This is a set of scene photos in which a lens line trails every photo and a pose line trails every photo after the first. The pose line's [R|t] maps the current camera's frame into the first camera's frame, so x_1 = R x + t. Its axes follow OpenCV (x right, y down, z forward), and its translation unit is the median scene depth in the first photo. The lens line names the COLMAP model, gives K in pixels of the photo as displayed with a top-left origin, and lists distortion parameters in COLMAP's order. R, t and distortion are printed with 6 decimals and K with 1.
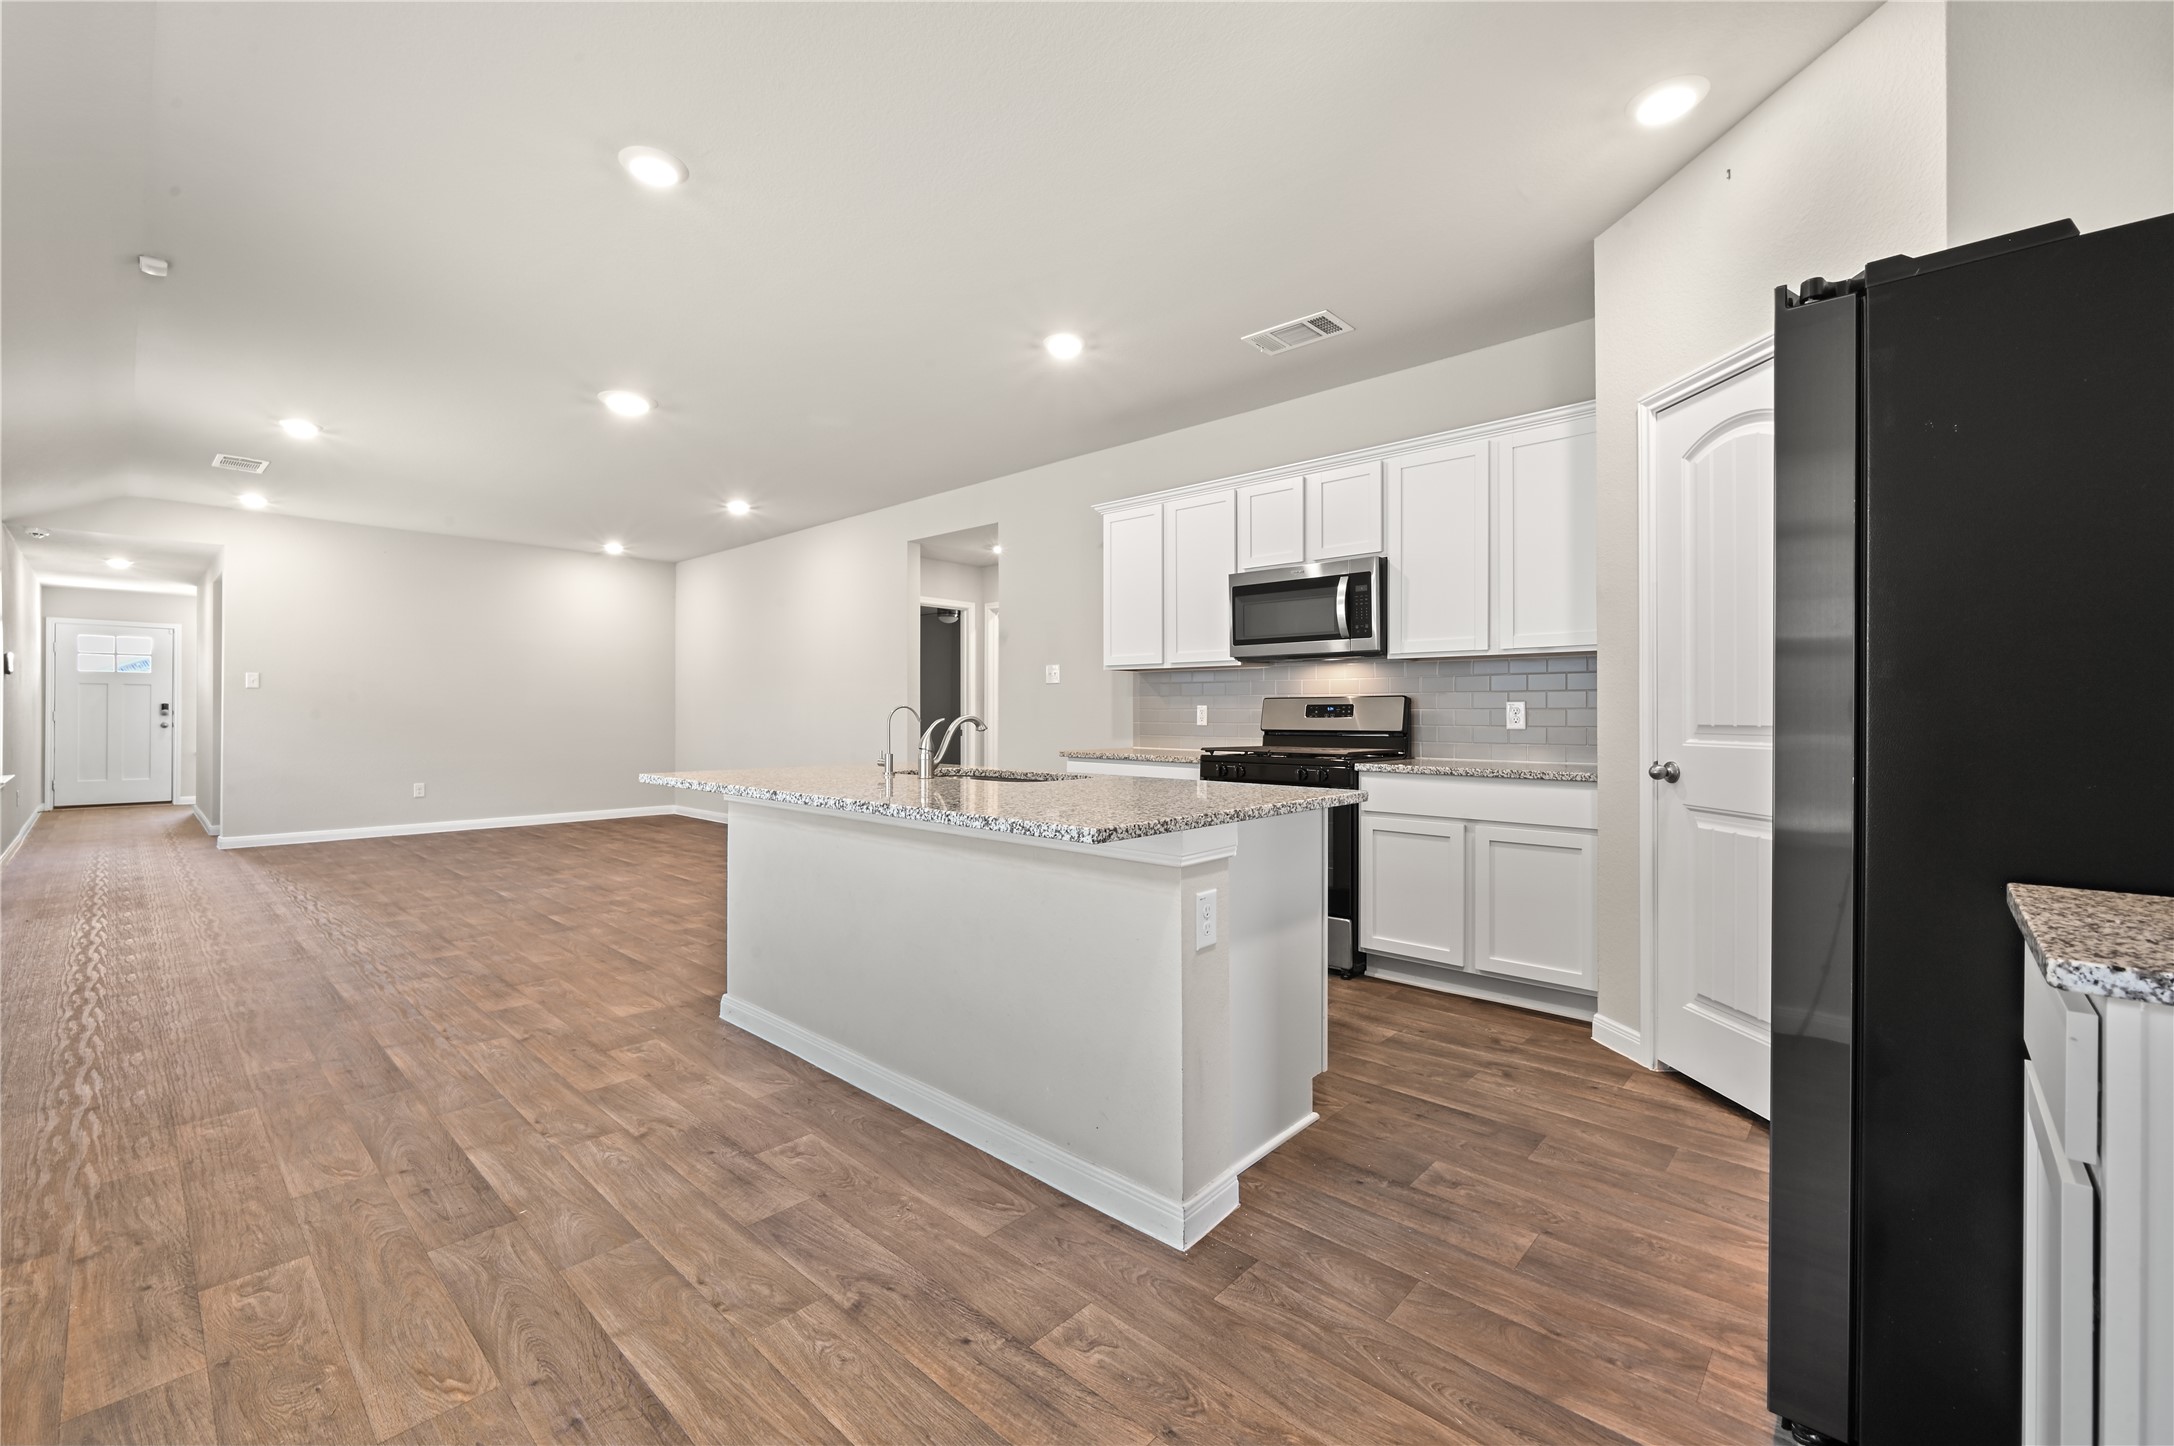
lens RADIAL K [[896.8, 0, 1076.3], [0, 896.8, 715.3], [0, 0, 1]] dist [-0.003303, -0.000339]
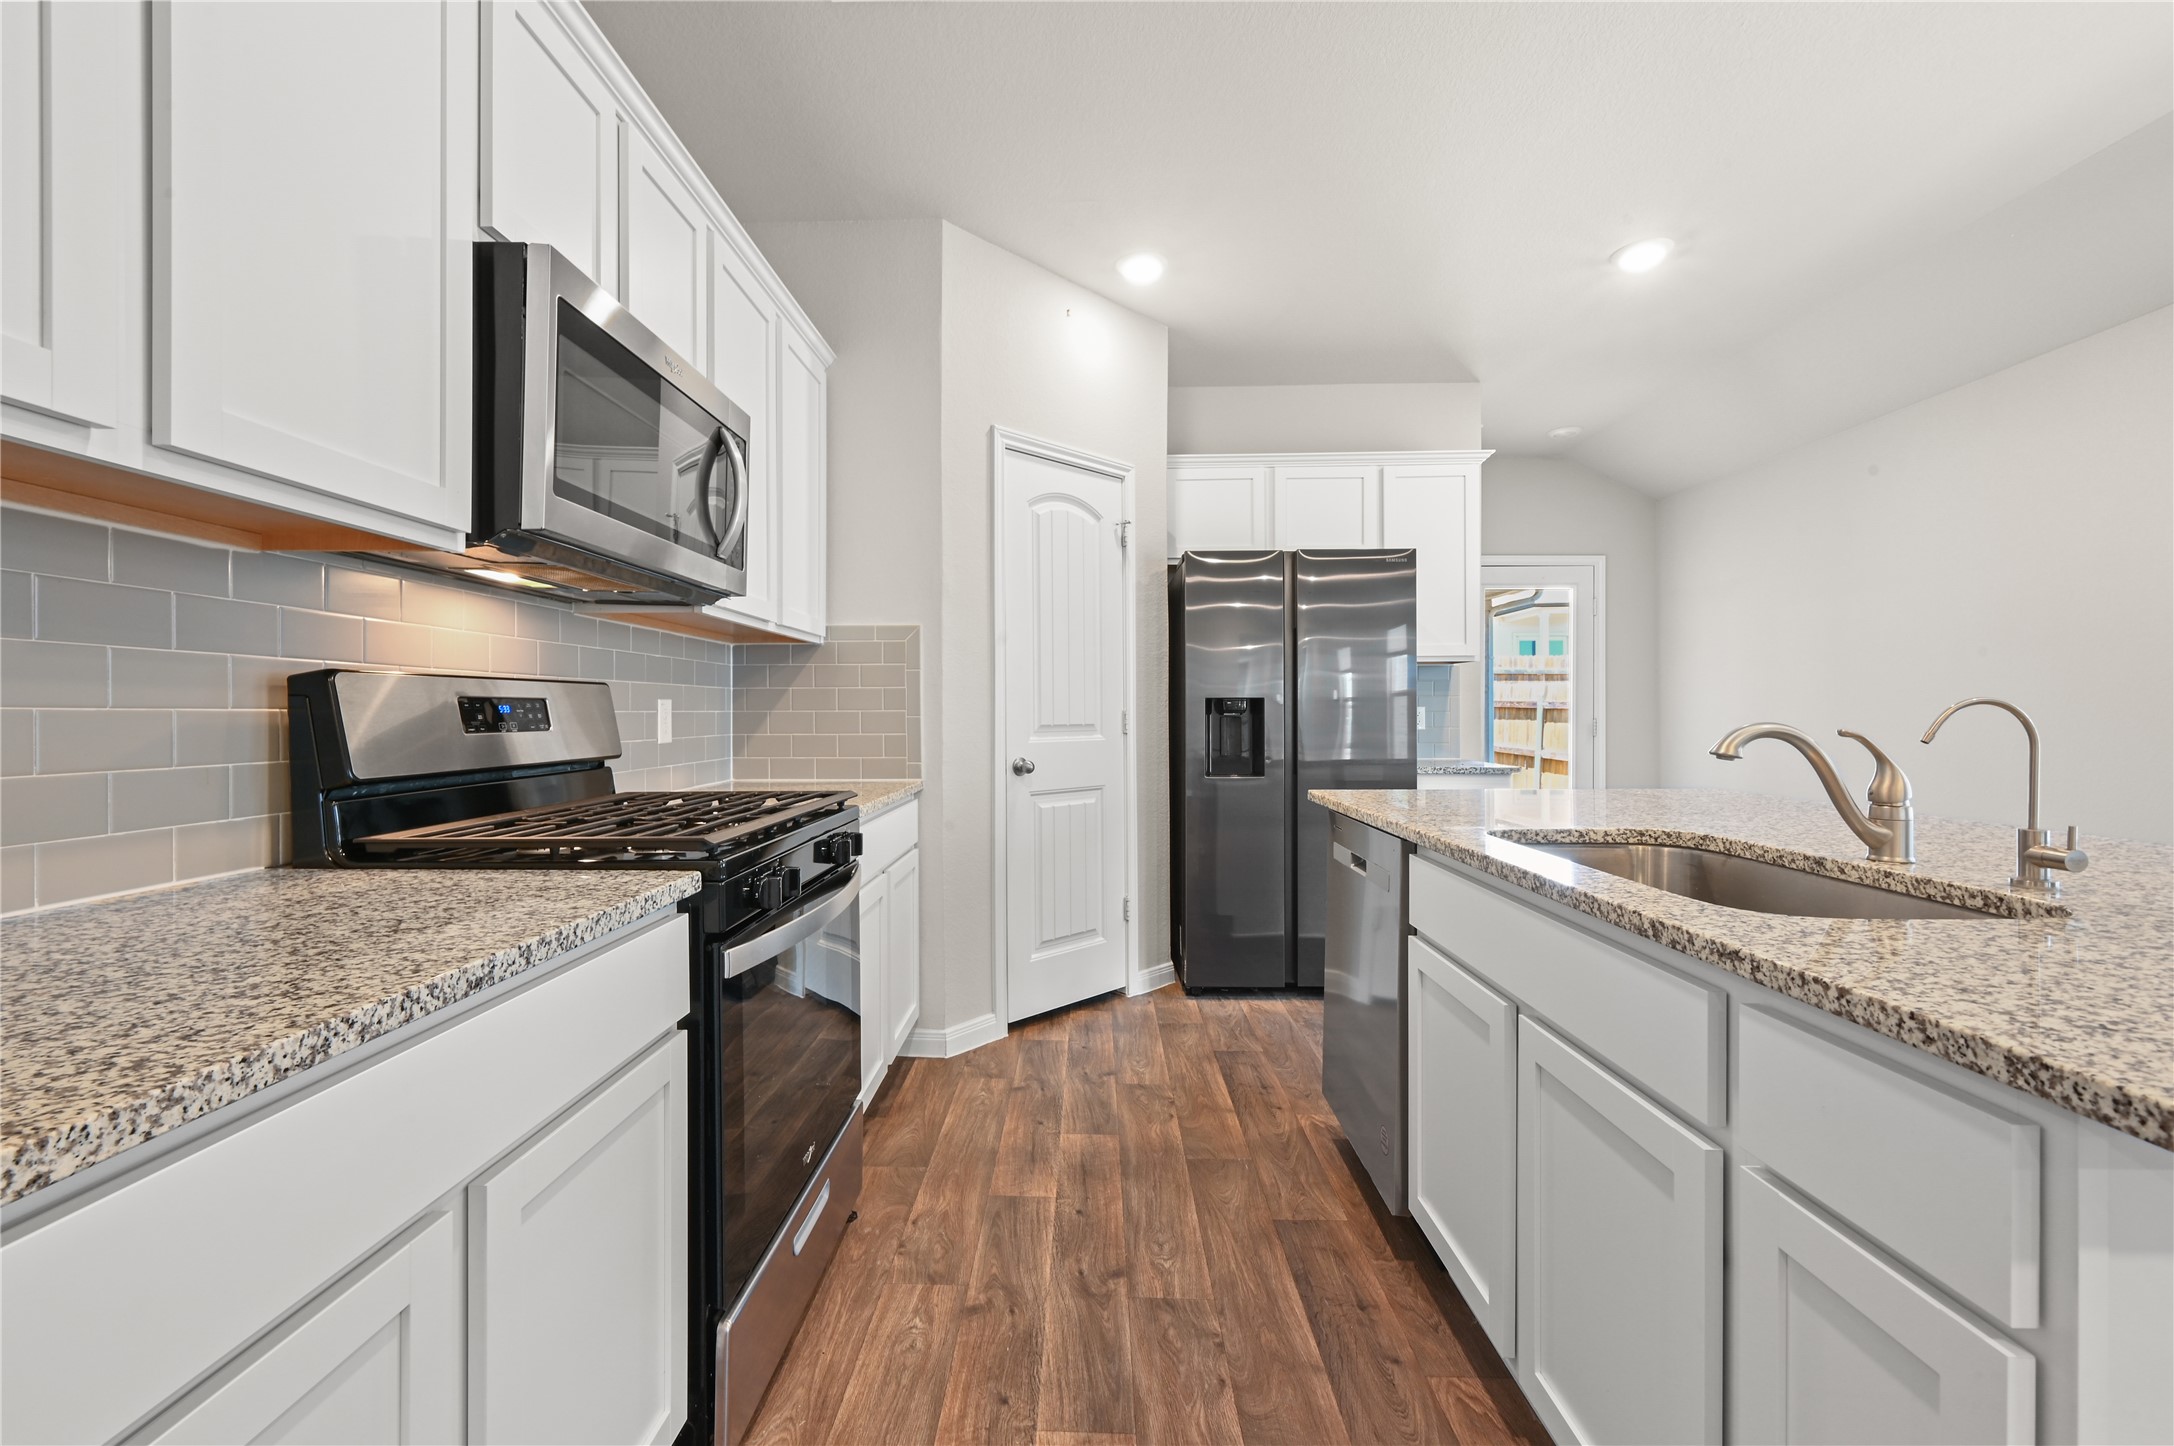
lens RADIAL K [[896.8, 0, 1060.3], [0, 896.8, 695.3], [0, 0, 1]] dist [-0.003303, -0.000339]
pose [[-0.654639, 0.016664, 0.755758, -0.211432], [0.006615, 0.999845, -0.016316, -0.006583], [-0.755913, -0.005681, -0.654648, 1.446709]]
